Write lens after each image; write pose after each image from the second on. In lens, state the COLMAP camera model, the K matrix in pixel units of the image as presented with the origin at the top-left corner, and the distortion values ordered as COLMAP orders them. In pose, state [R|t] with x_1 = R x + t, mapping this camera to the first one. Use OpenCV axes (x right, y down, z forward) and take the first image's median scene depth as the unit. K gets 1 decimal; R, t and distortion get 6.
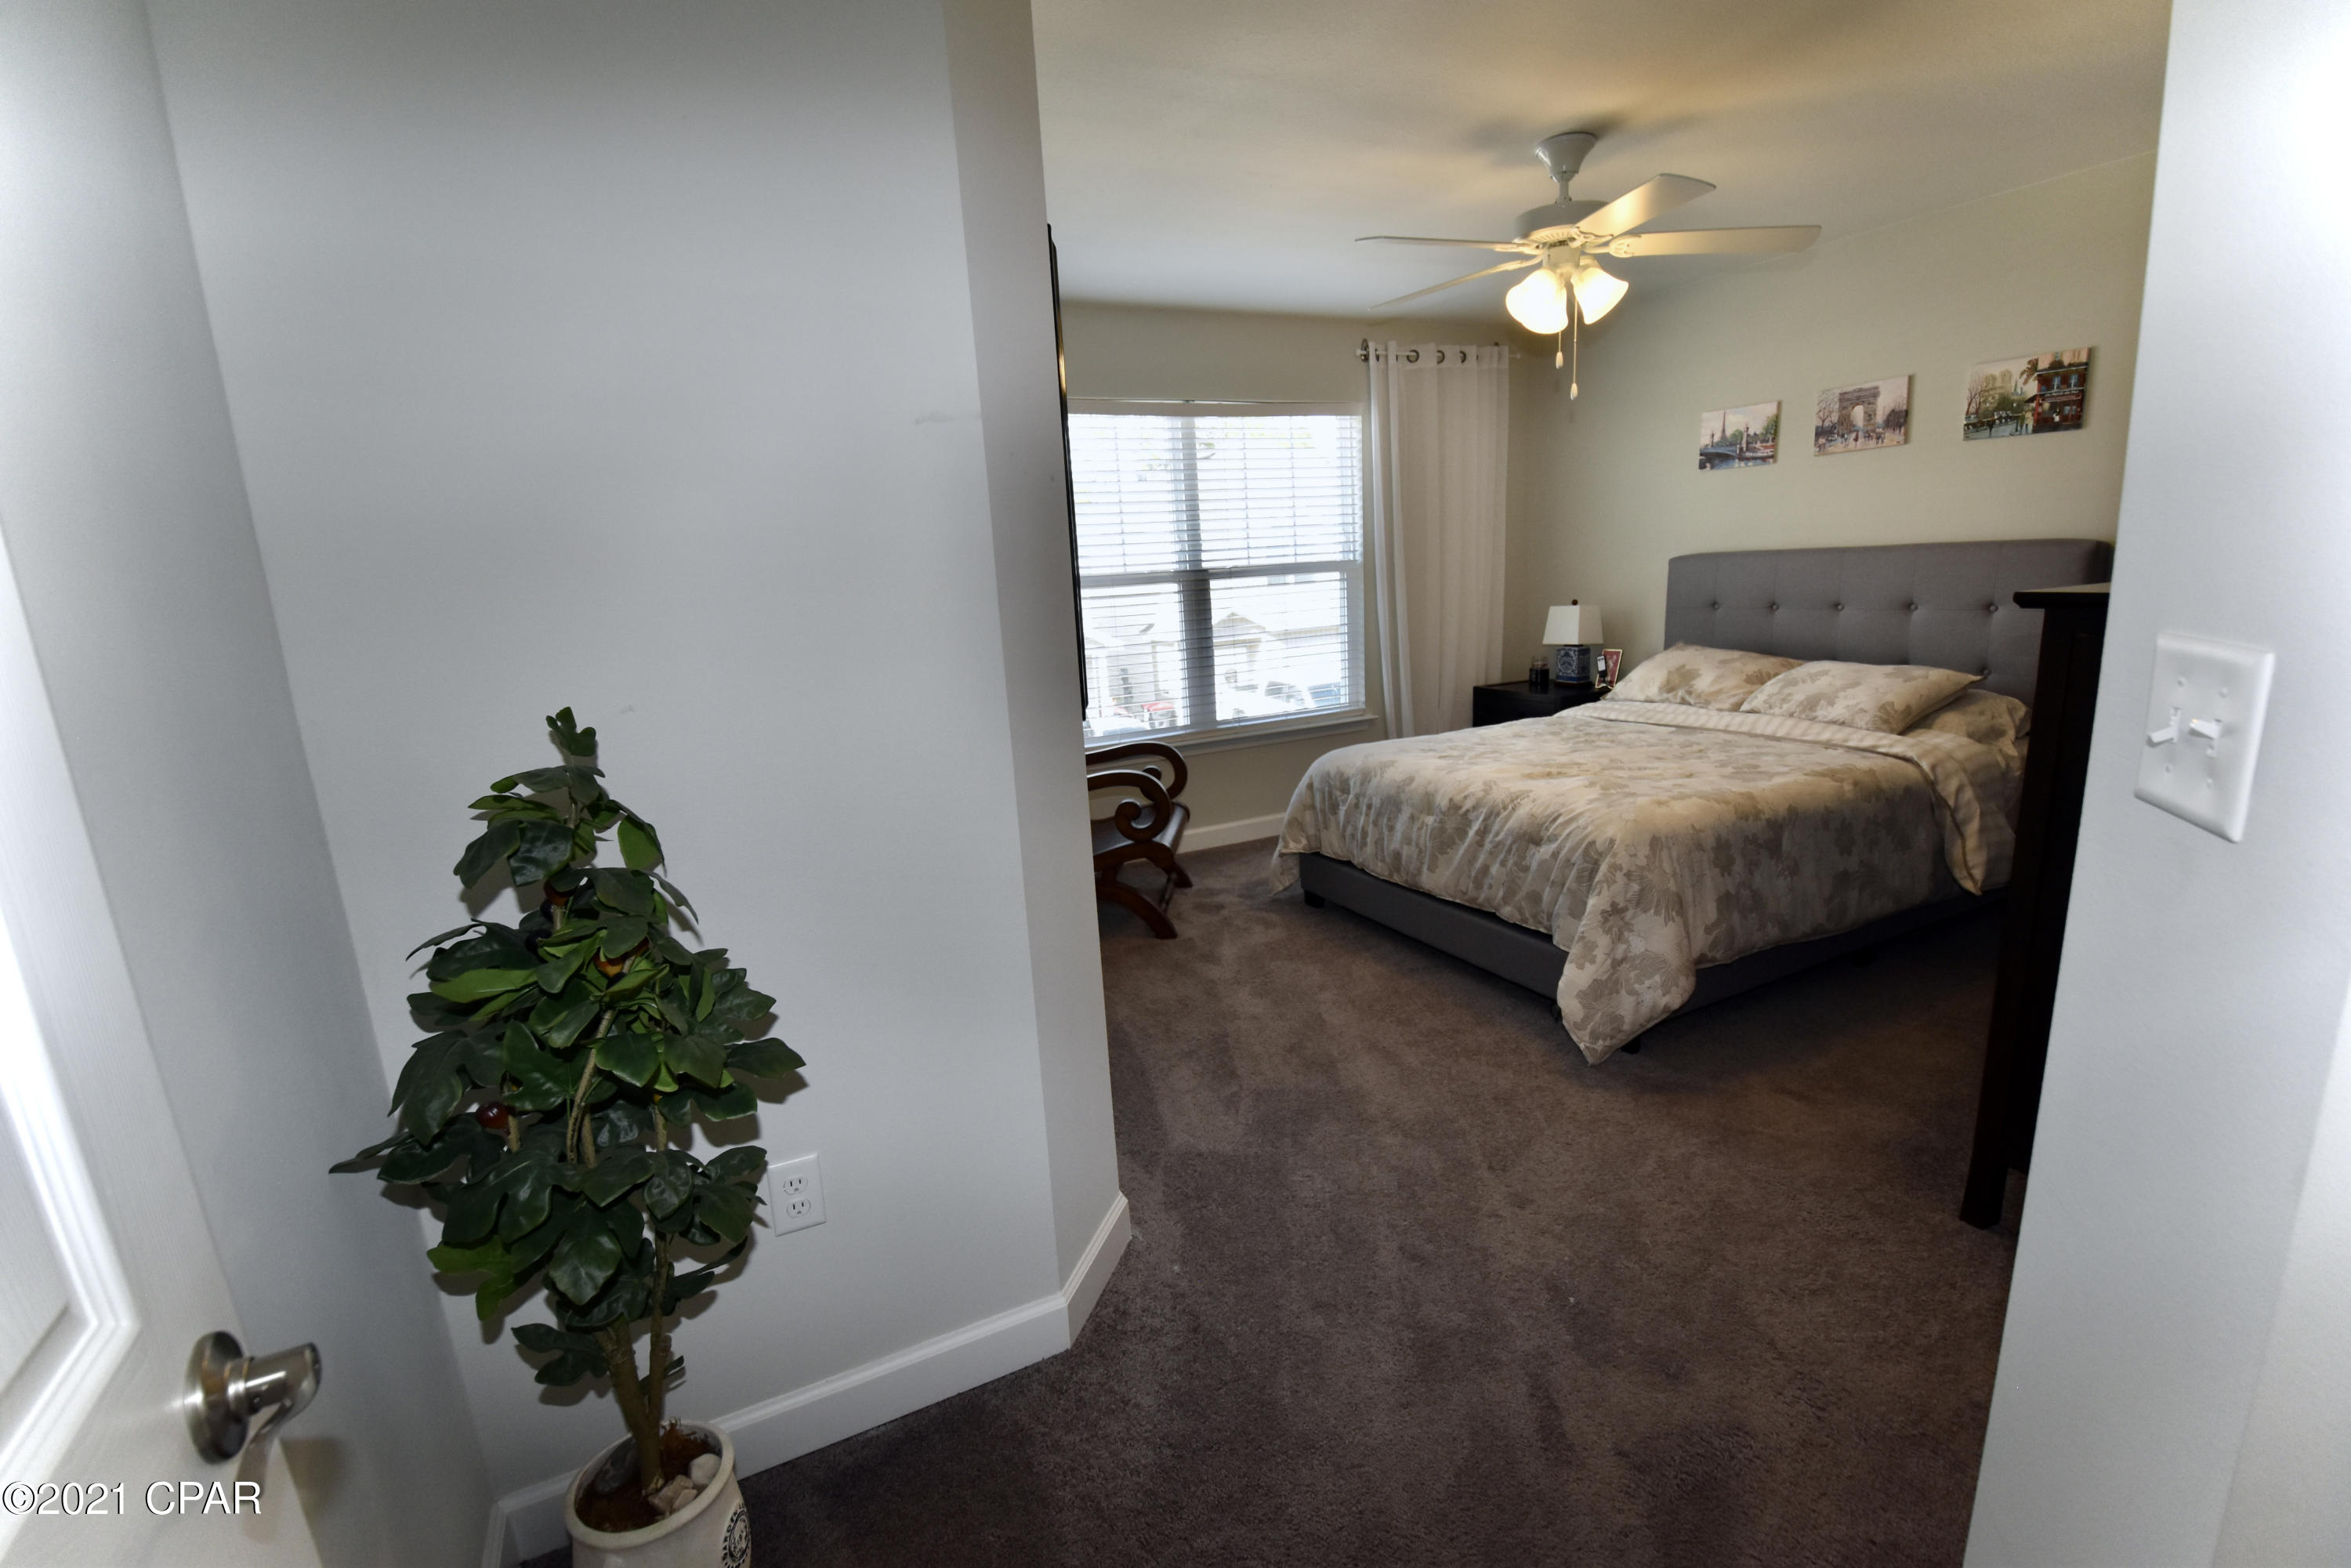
lens RADIAL K [[1023.4, 0, 1174.7], [0, 1023.4, 801.2], [0, 0, 1]] dist [0.021288, -0.027773]
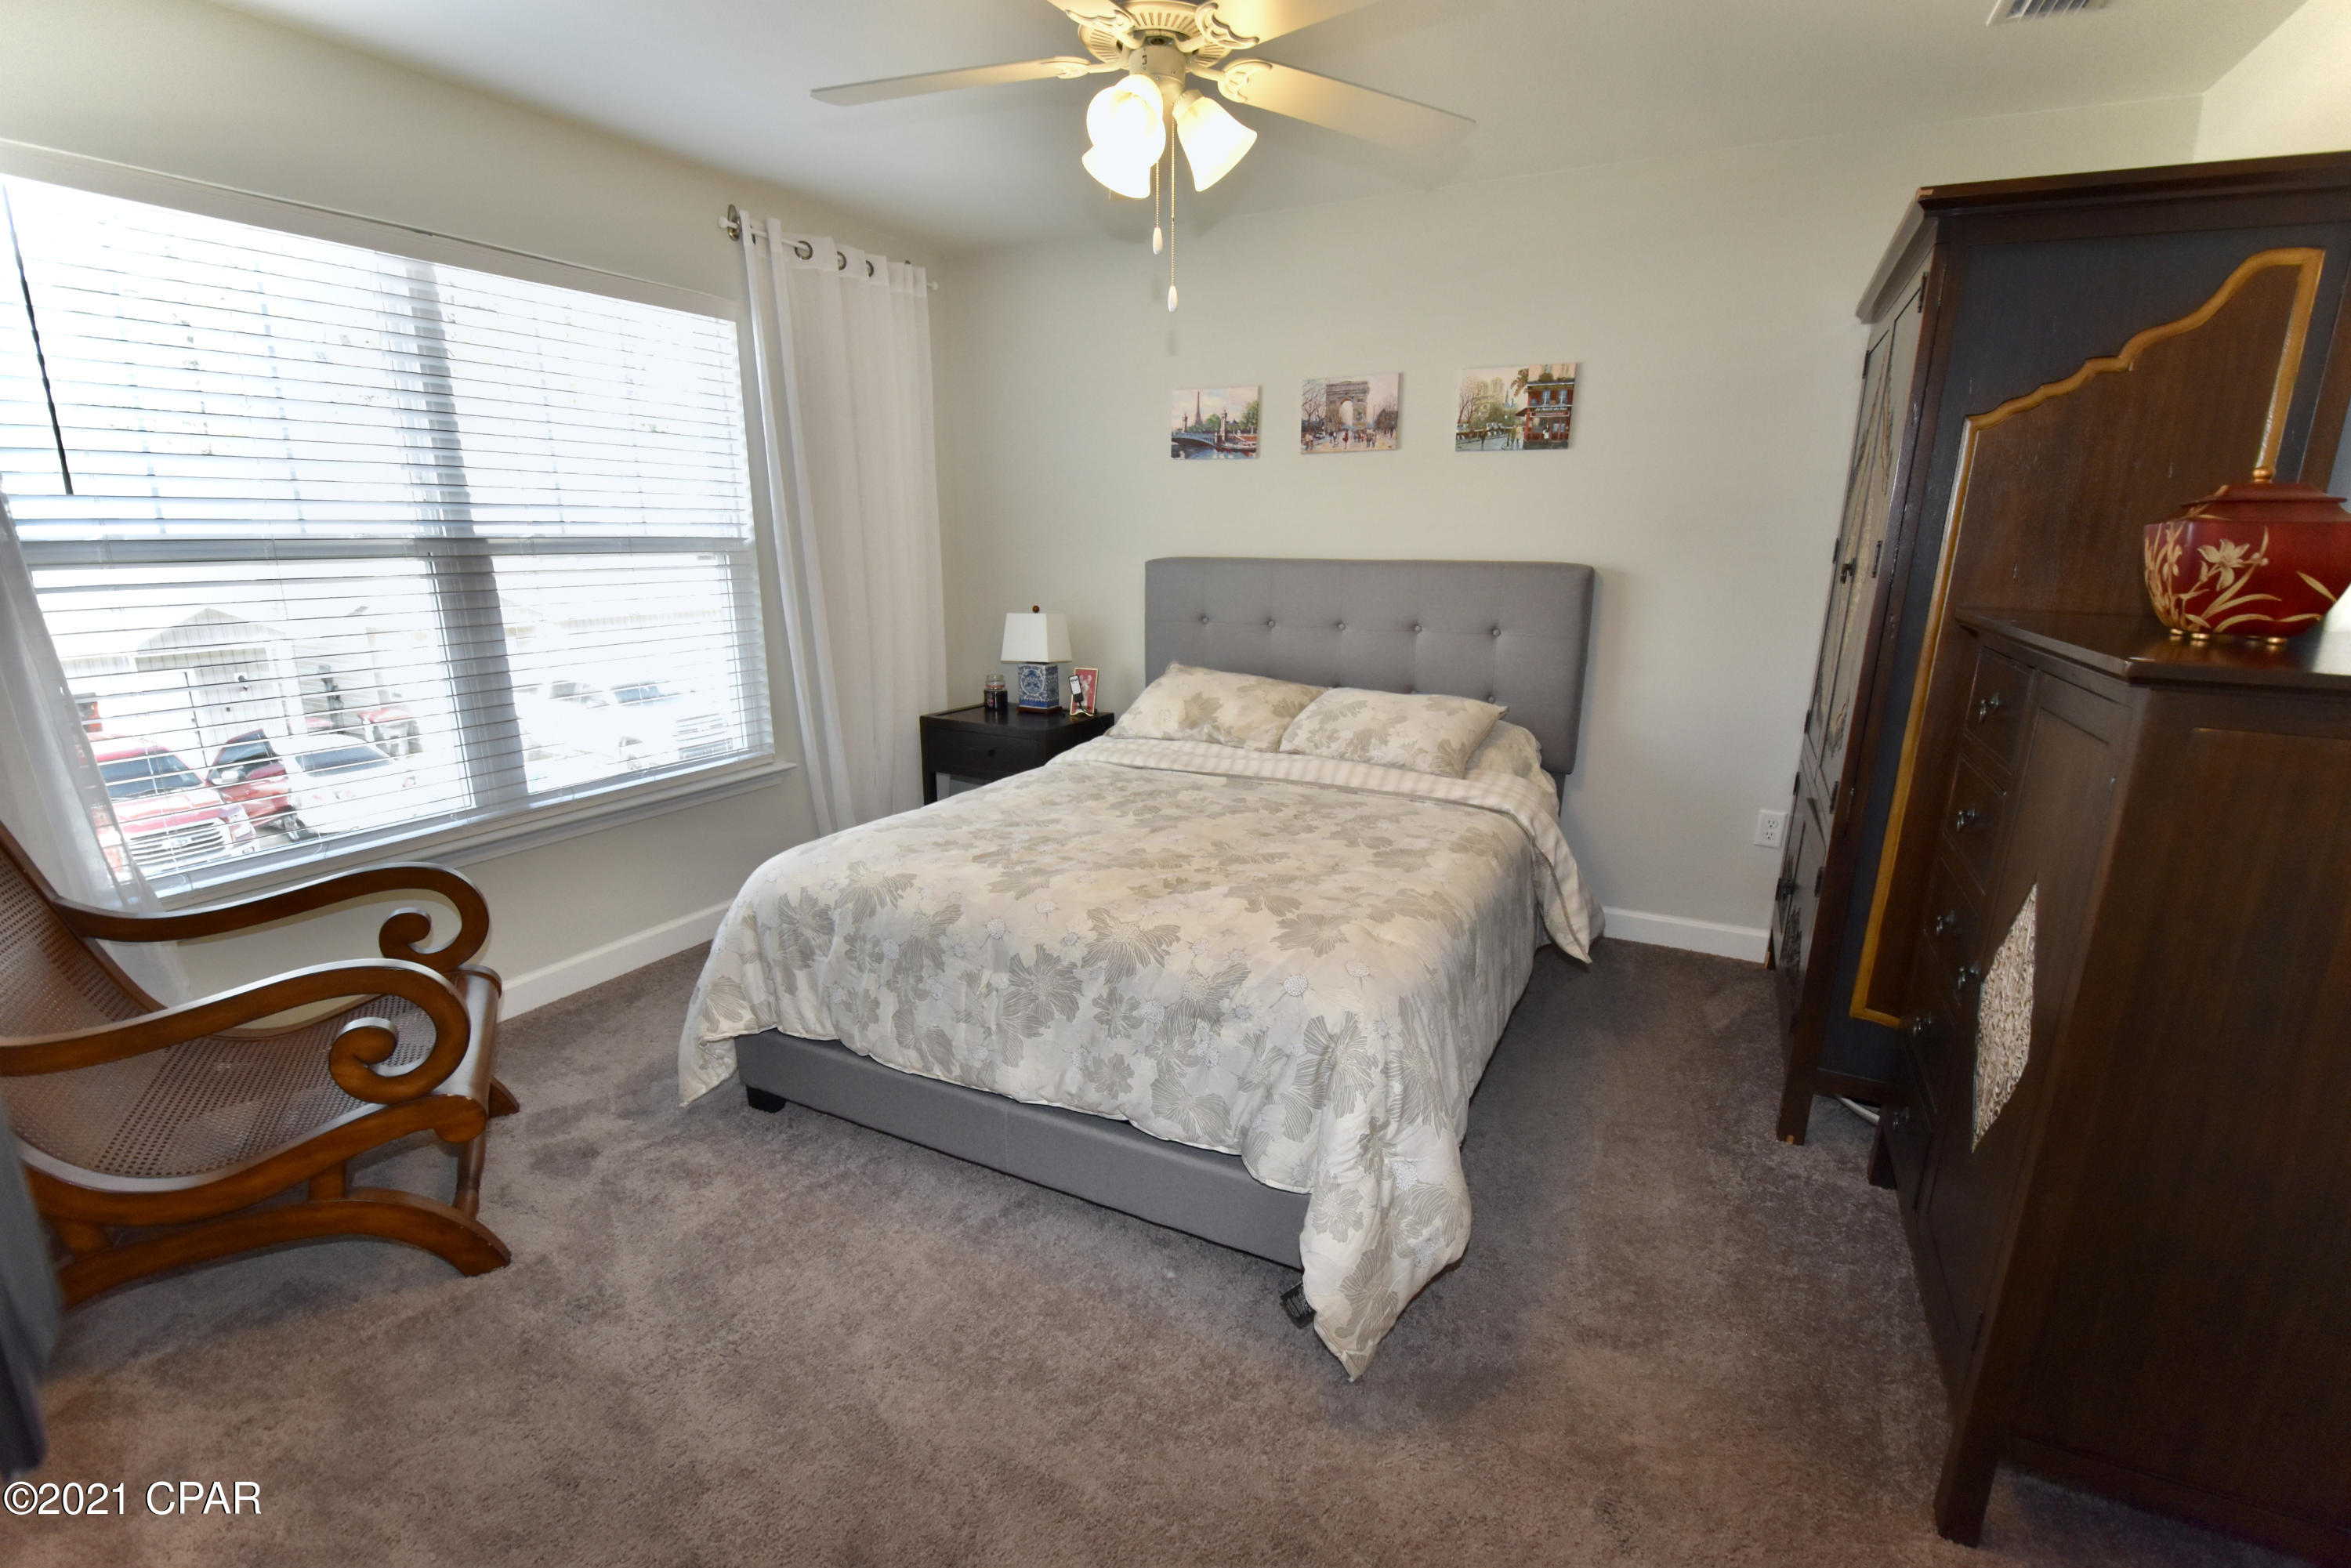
lens RADIAL K [[1023.4, 0, 1174.7], [0, 1023.4, 801.2], [0, 0, 1]] dist [0.021288, -0.027773]
pose [[0.802887, -0.087237, 0.589713, -0.013047], [0.081050, 0.996023, 0.036995, -0.084647], [-0.590595, 0.018094, 0.806765, 0.379206]]
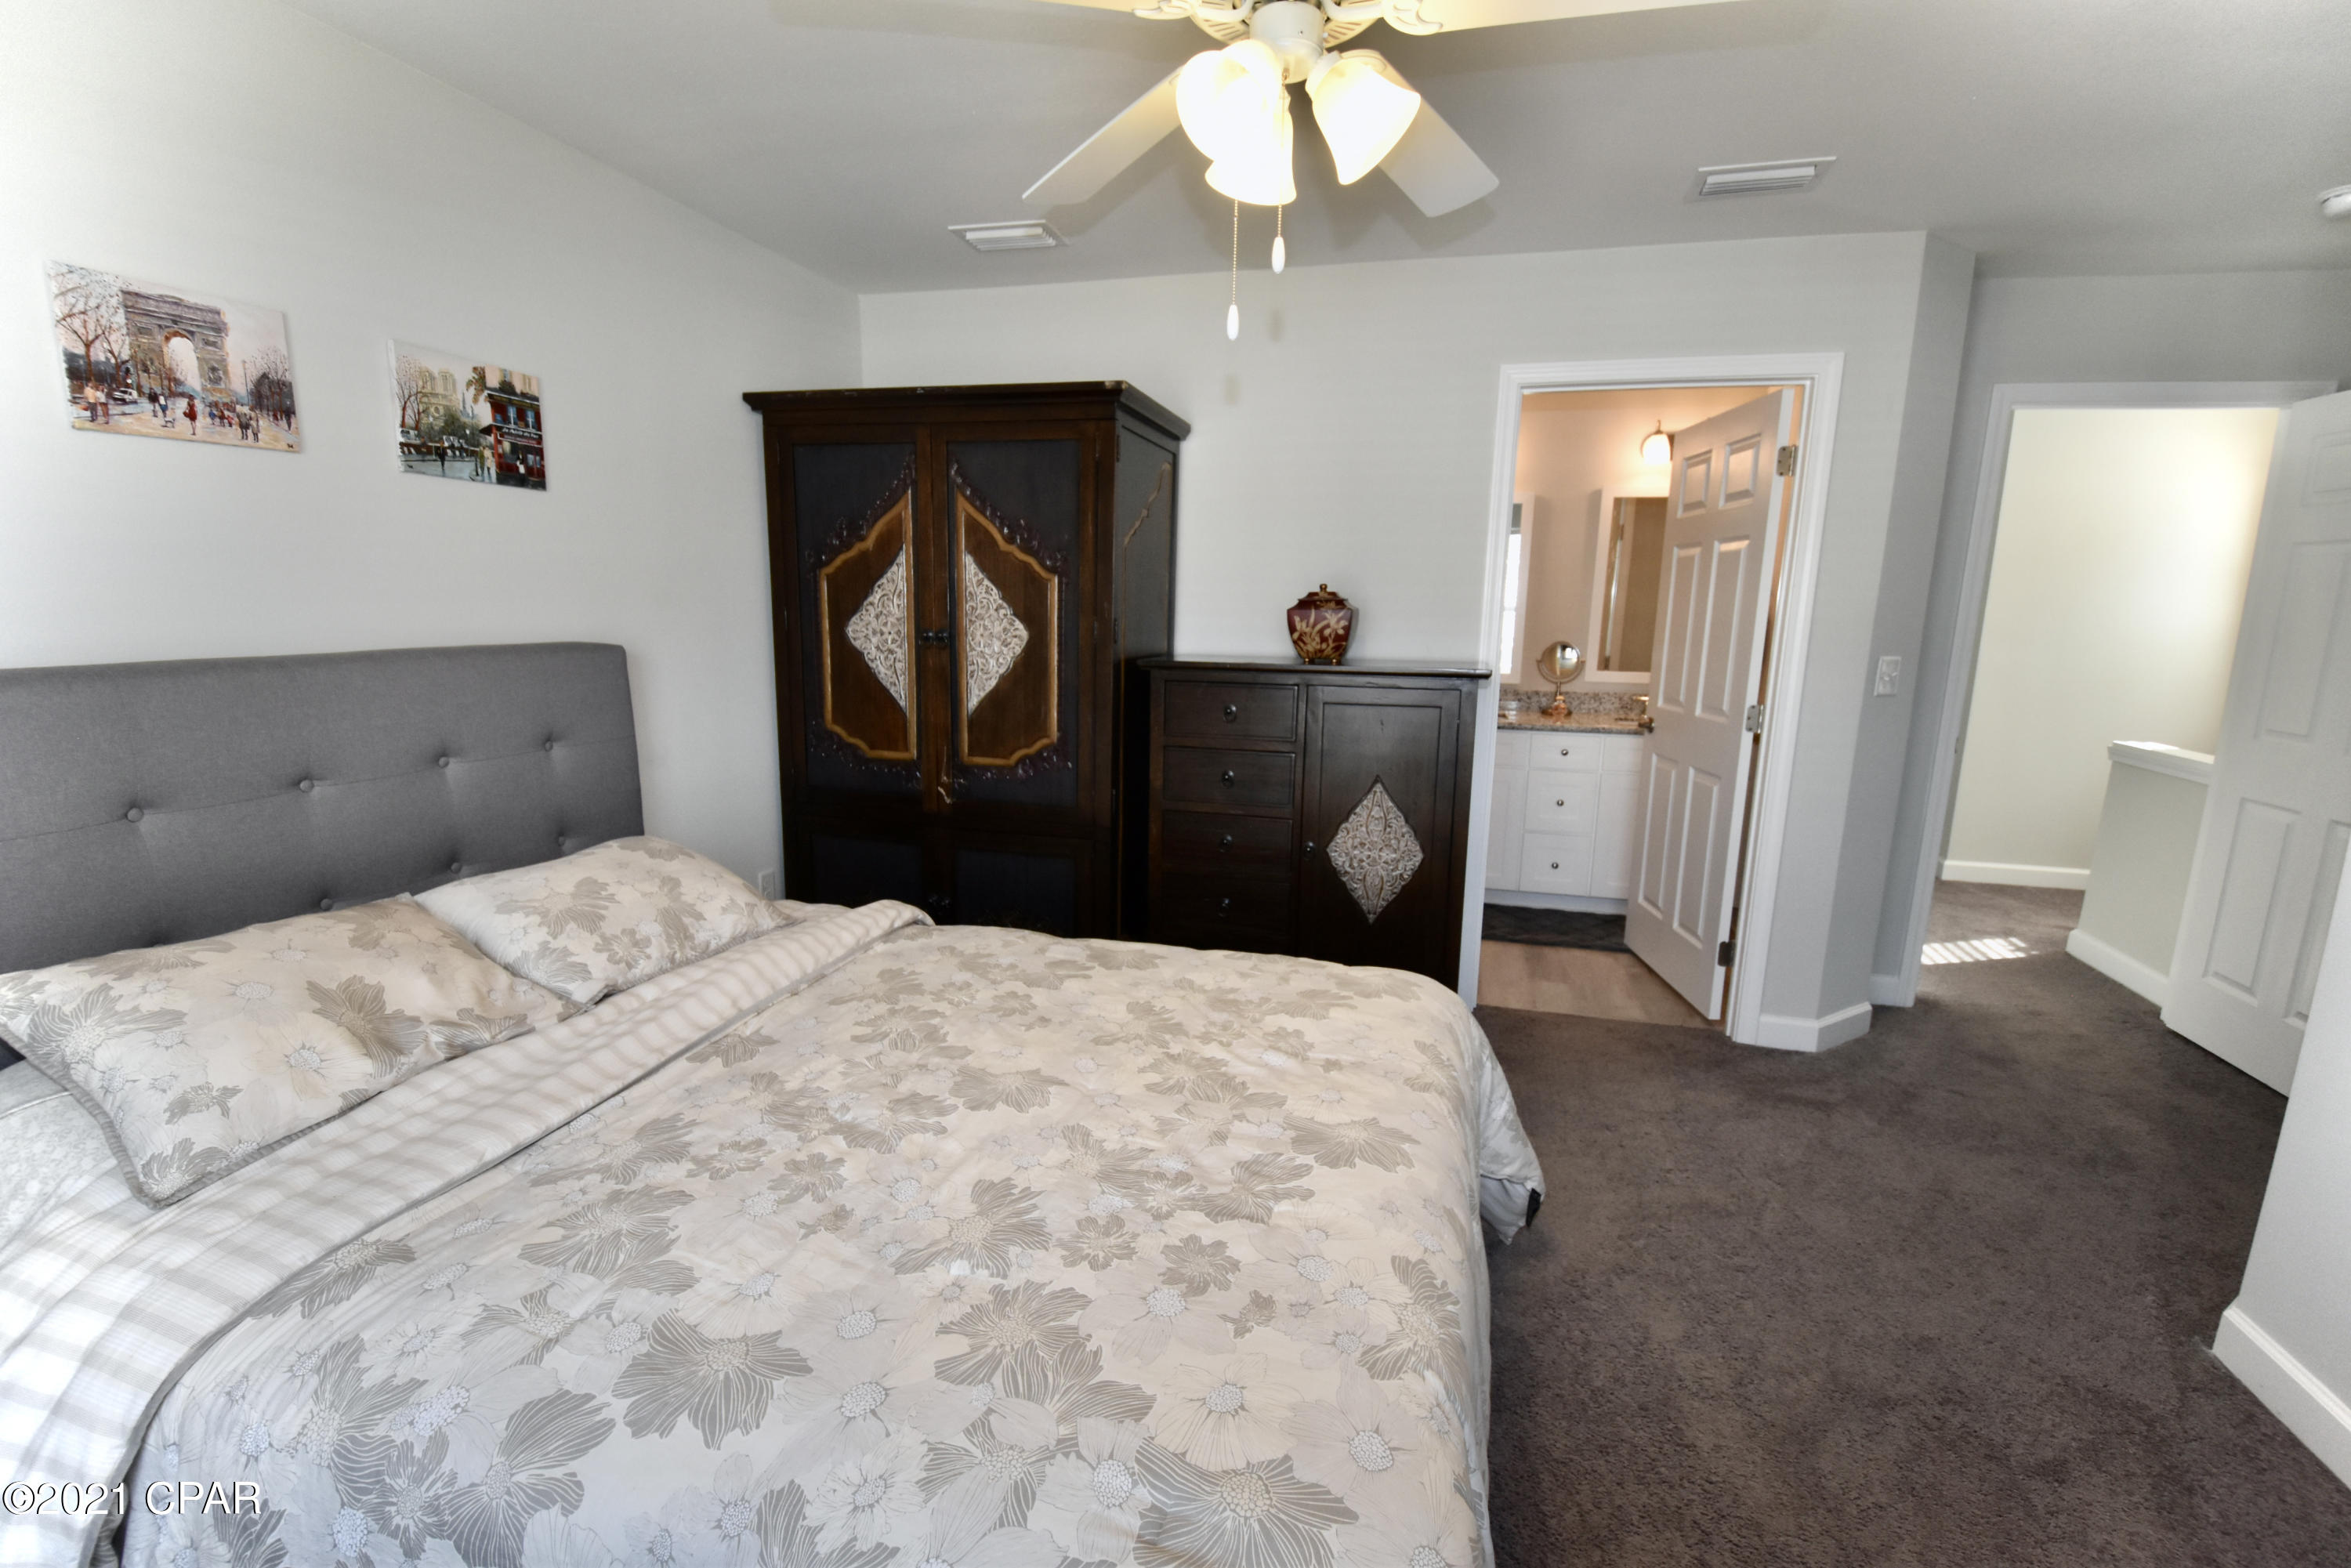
lens RADIAL K [[1027.3, 0, 1176.7], [0, 1027.3, 801.7], [0, 0, 1]] dist [0.018939, -0.025080]
pose [[-0.751187, -0.079207, 0.655320, 0.056834], [0.174958, 0.933376, 0.313367, -0.267931], [-0.636480, 0.350050, -0.687283, 1.112966]]
